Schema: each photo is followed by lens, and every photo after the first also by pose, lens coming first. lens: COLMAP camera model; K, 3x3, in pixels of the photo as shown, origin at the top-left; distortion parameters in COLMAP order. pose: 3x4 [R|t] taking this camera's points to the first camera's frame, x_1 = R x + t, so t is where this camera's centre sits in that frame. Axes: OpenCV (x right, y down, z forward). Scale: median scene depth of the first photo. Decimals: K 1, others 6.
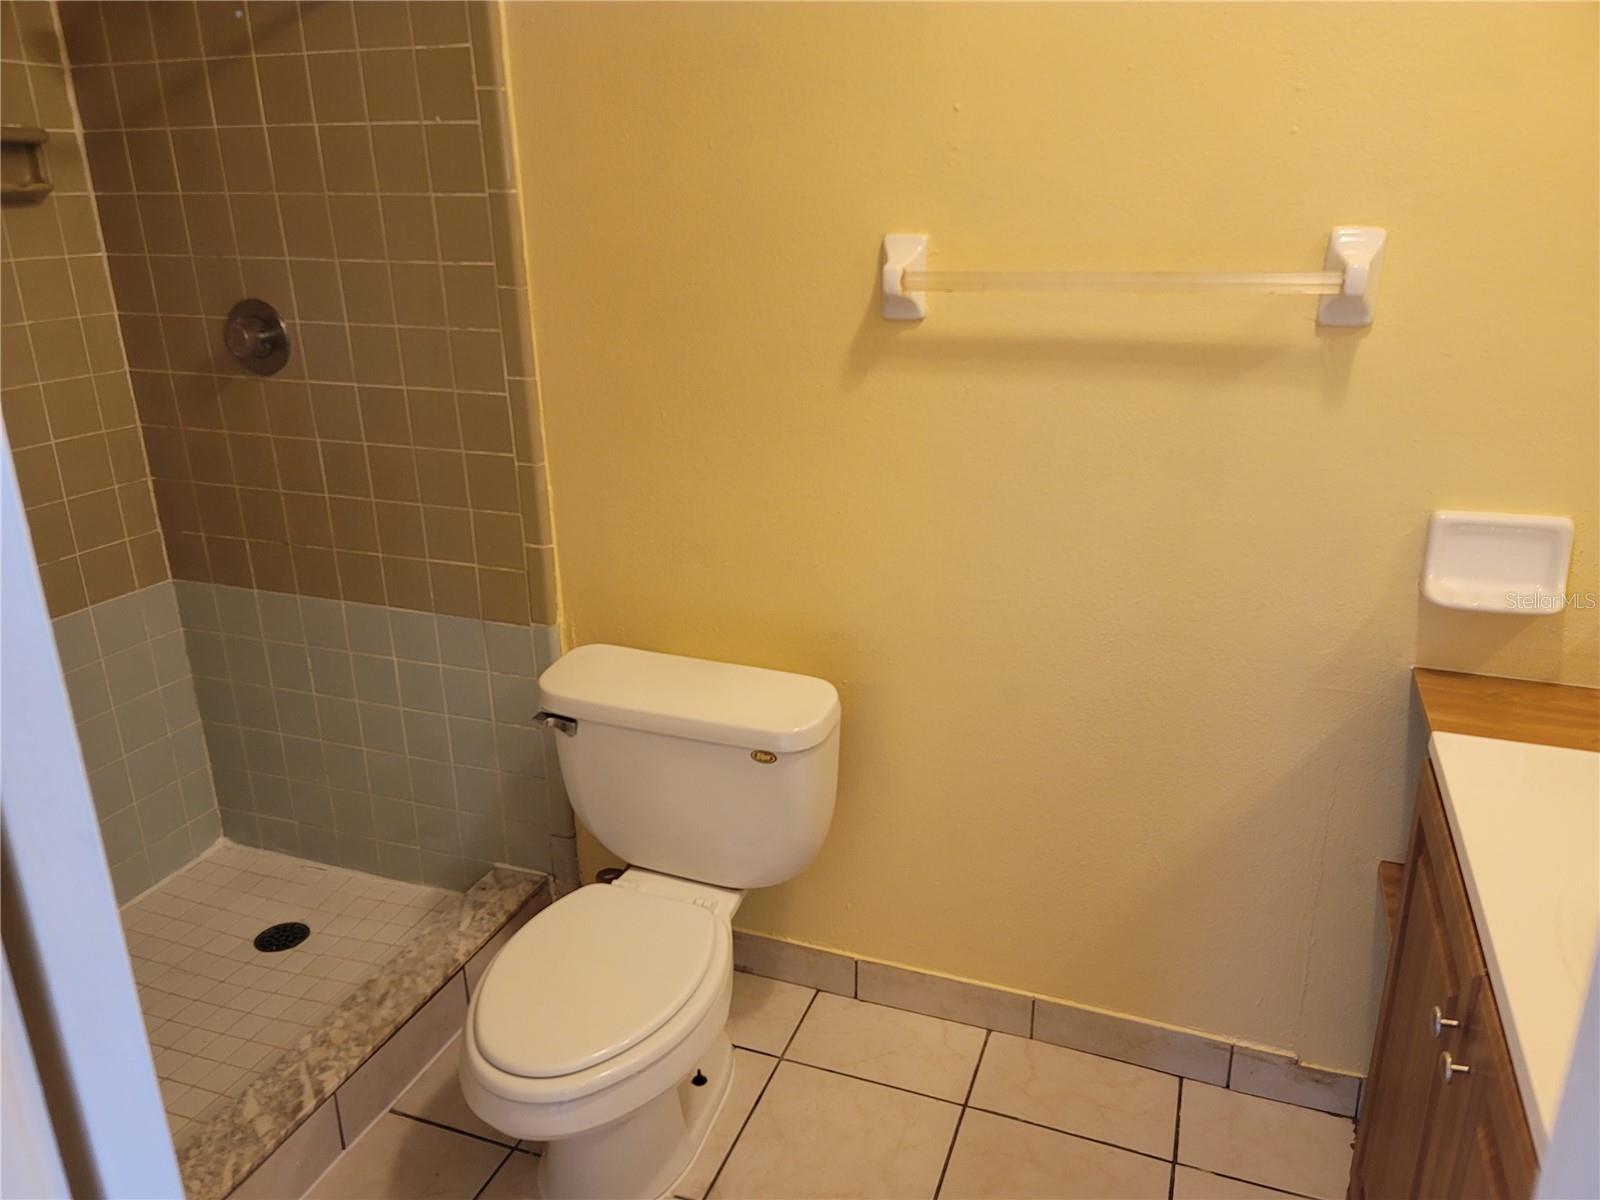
lens RADIAL K [[1180.7, 0, 800.0], [0, 1180.7, 600.0], [0, 0, 1]] dist [0.085483, -0.060973]
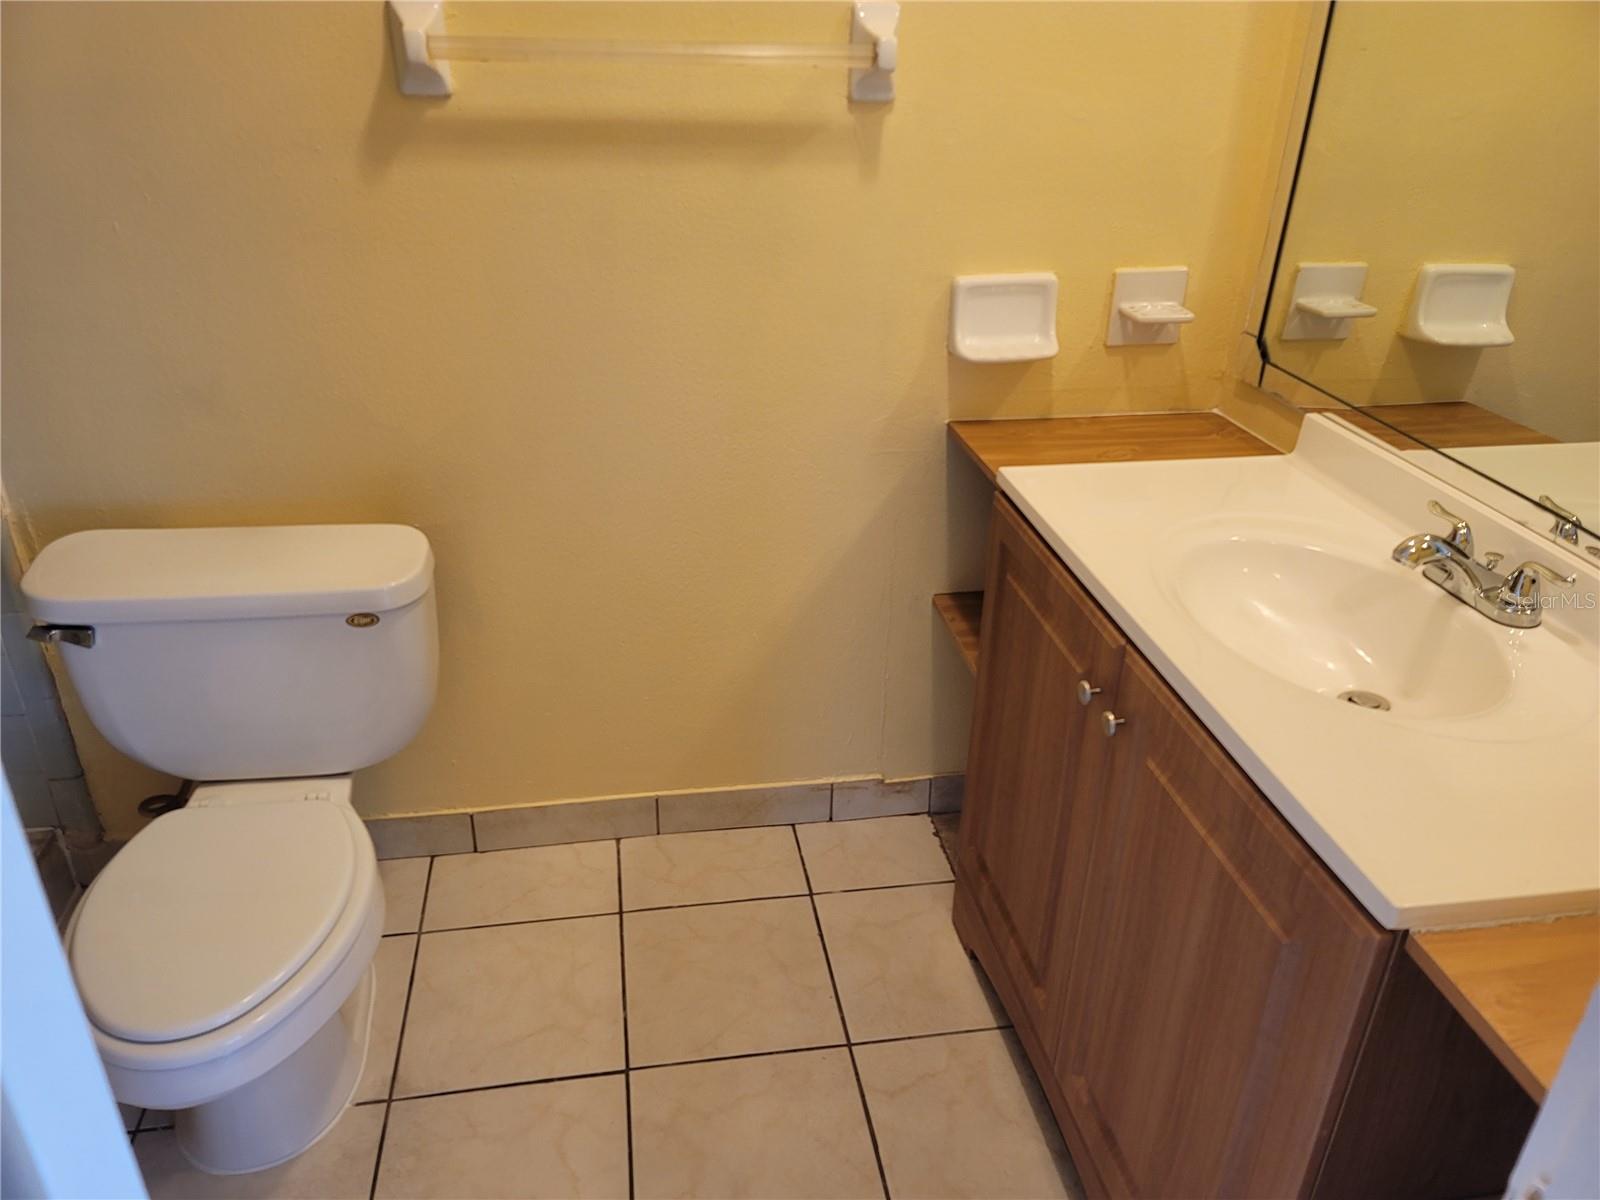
lens RADIAL K [[1180.7, 0, 800.0], [0, 1180.7, 600.0], [0, 0, 1]] dist [0.085483, -0.060973]
pose [[0.864961, -0.199788, 0.460356, -0.155148], [0.134805, 0.976121, 0.170337, 0.010505], [-0.483395, -0.085276, 0.871239, 0.069139]]
